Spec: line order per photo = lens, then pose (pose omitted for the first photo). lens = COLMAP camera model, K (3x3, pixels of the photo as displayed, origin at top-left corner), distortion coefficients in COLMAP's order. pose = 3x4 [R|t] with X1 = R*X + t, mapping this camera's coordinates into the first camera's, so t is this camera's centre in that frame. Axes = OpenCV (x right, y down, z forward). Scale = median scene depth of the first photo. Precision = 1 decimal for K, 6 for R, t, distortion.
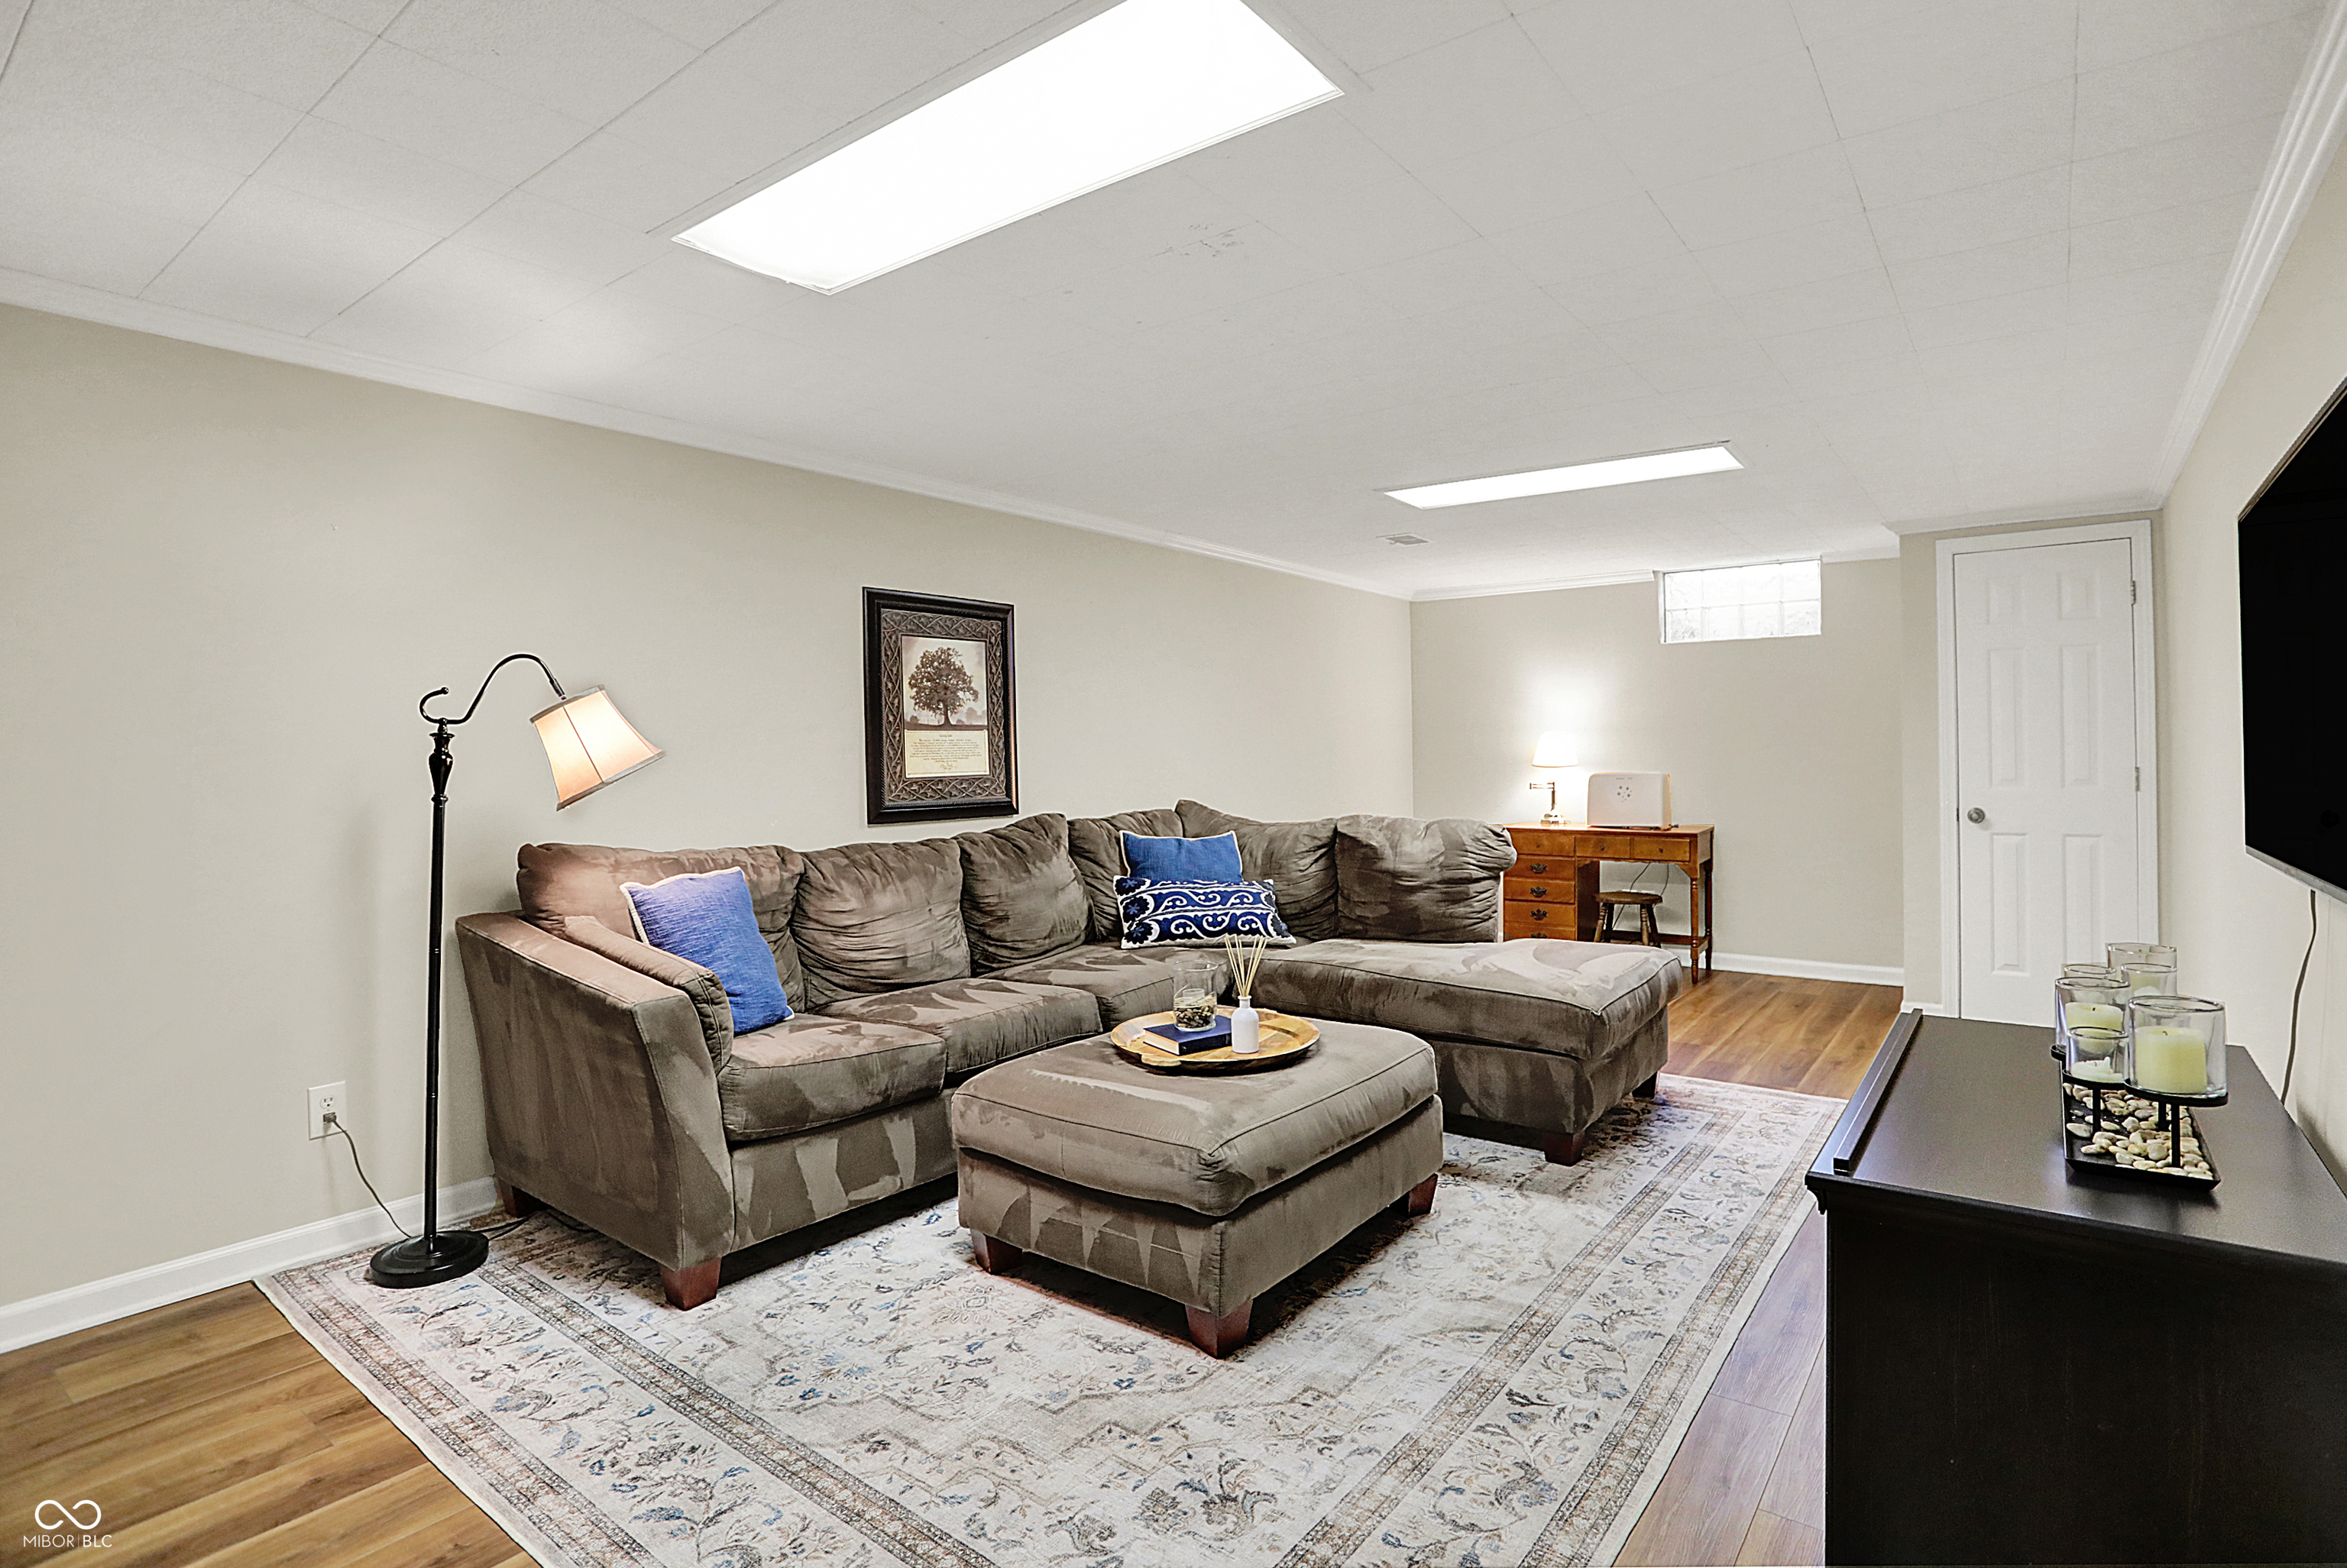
lens RADIAL K [[1152.6, 0, 1165.3], [0, 1152.6, 778.6], [0, 0, 1]] dist [-0.054345, 0.012796]
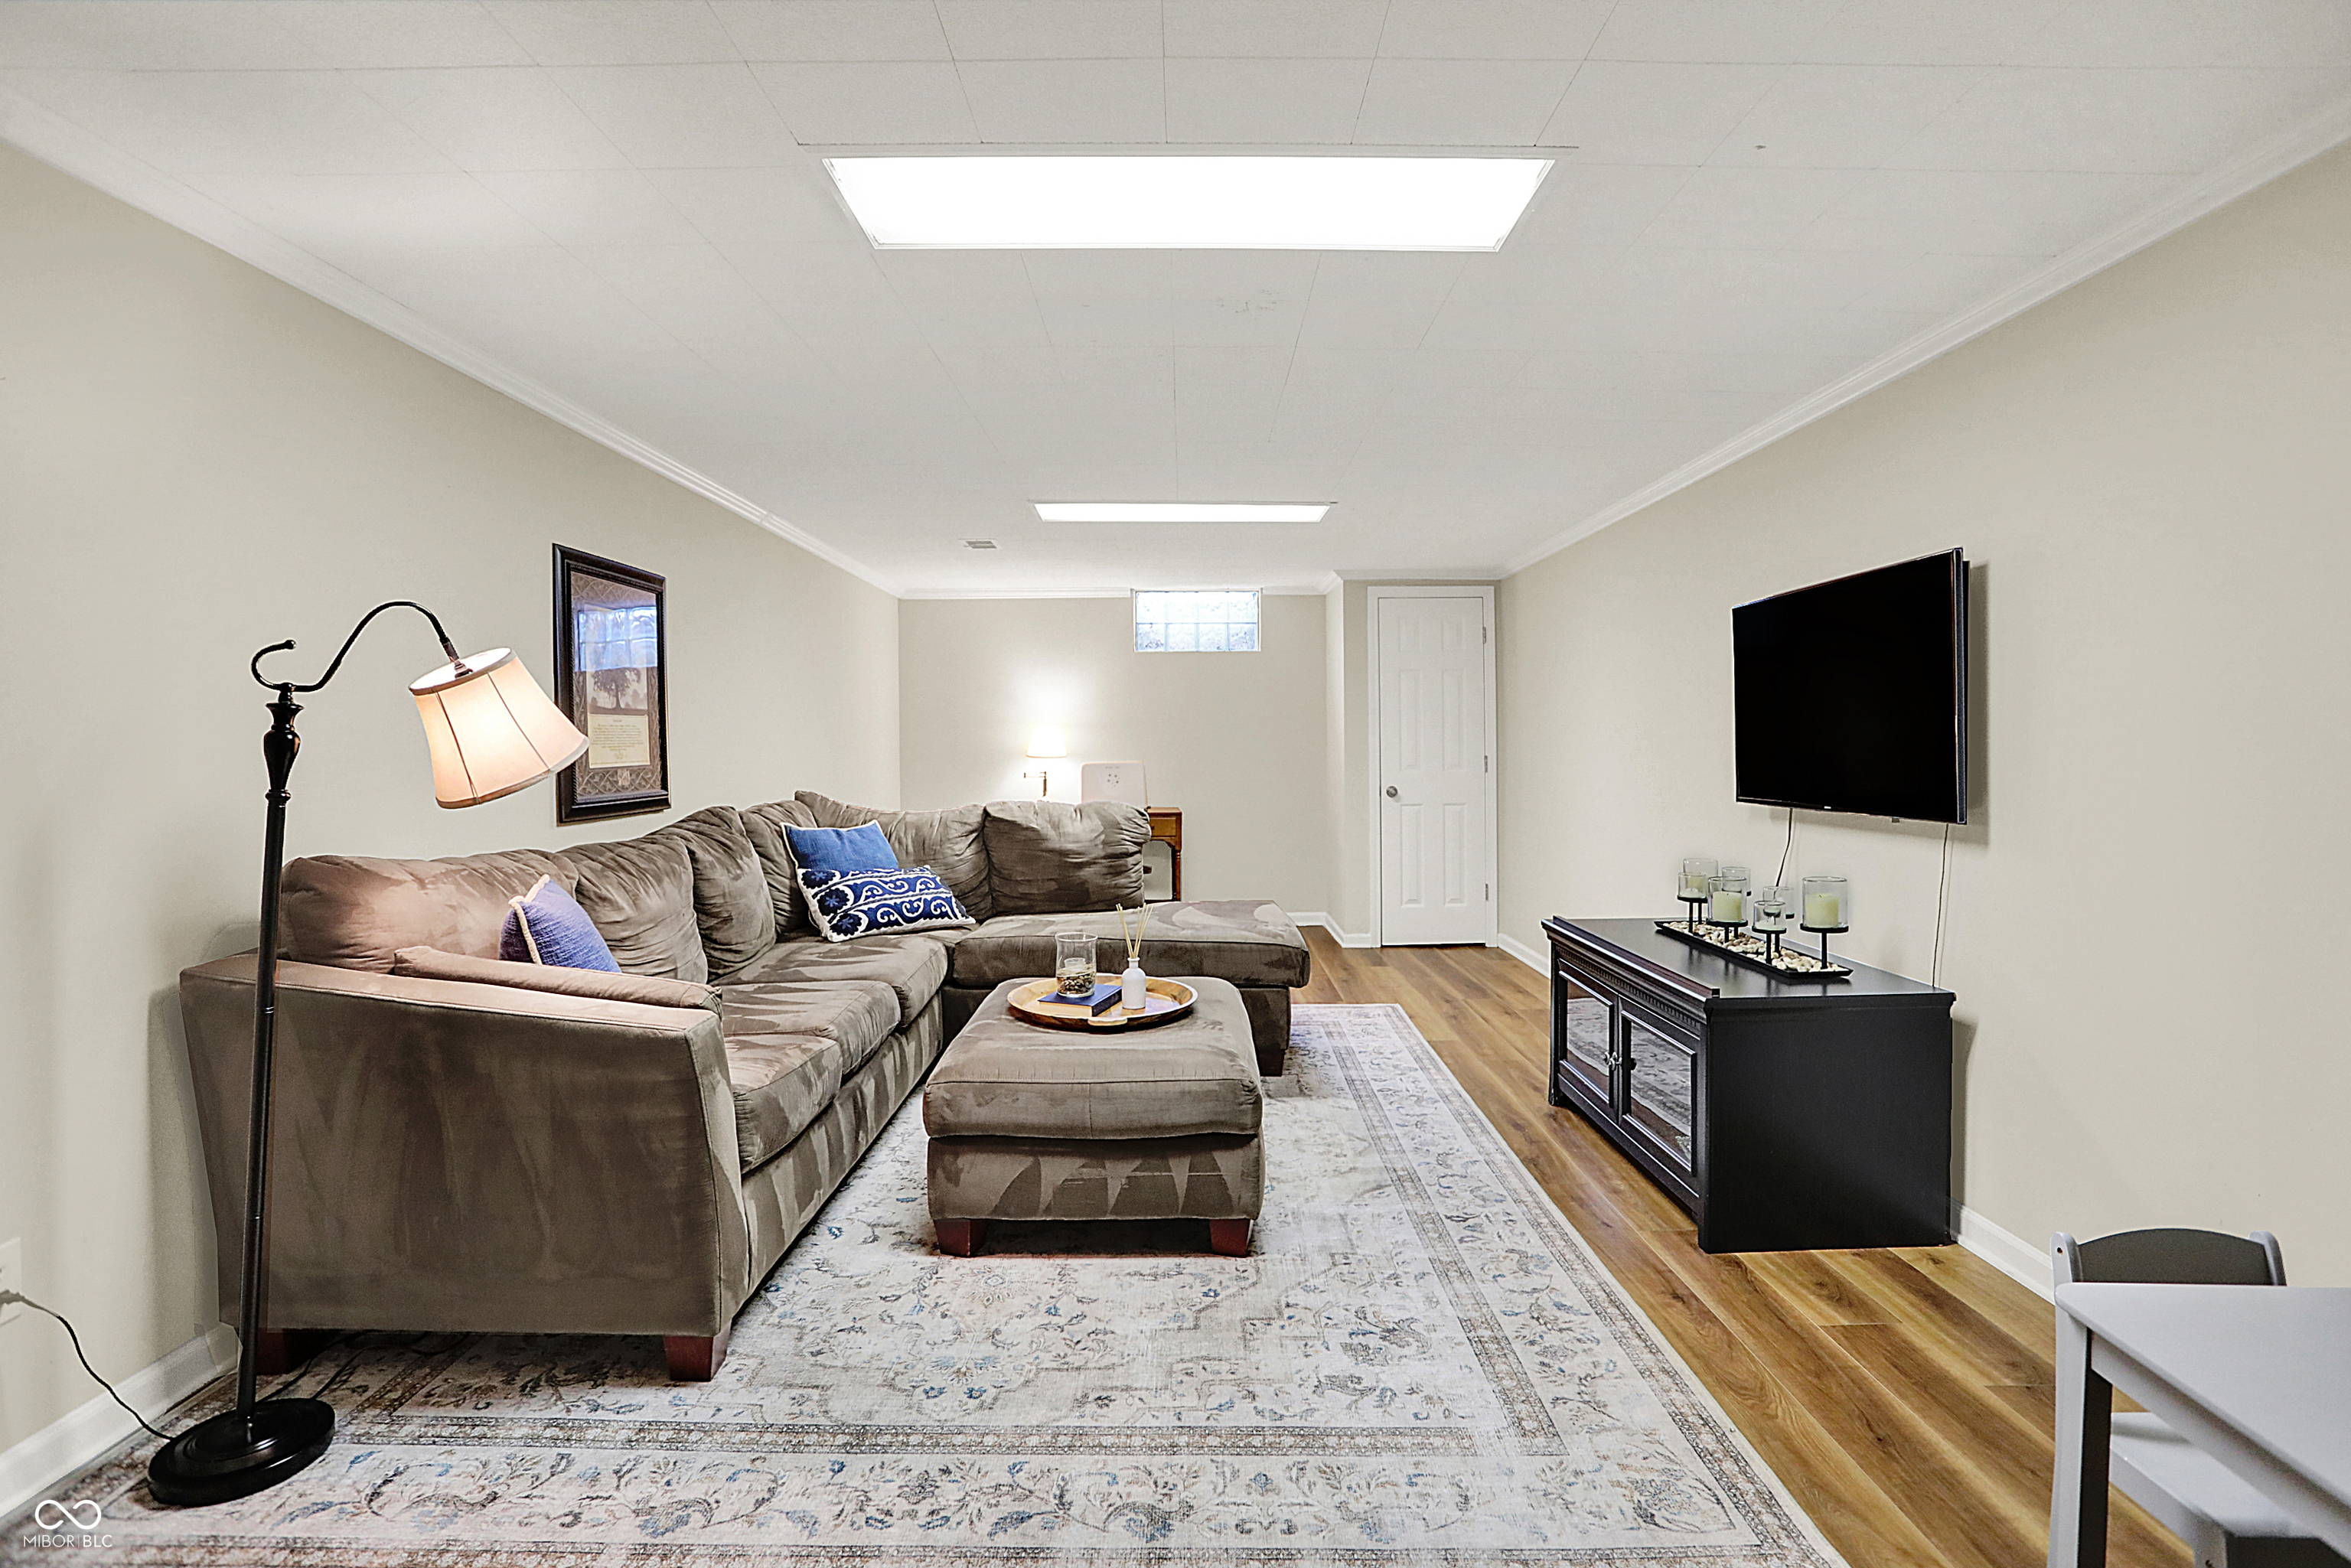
lens RADIAL K [[1154.7, 0, 1169.3], [0, 1154.7, 757.9], [0, 0, 1]] dist [-0.054345, 0.012796]
pose [[0.796969, -0.001830, 0.604018, -0.507983], [0.009895, 0.999901, -0.010027, 0.005744], [-0.603940, 0.013968, 0.796908, 0.073204]]
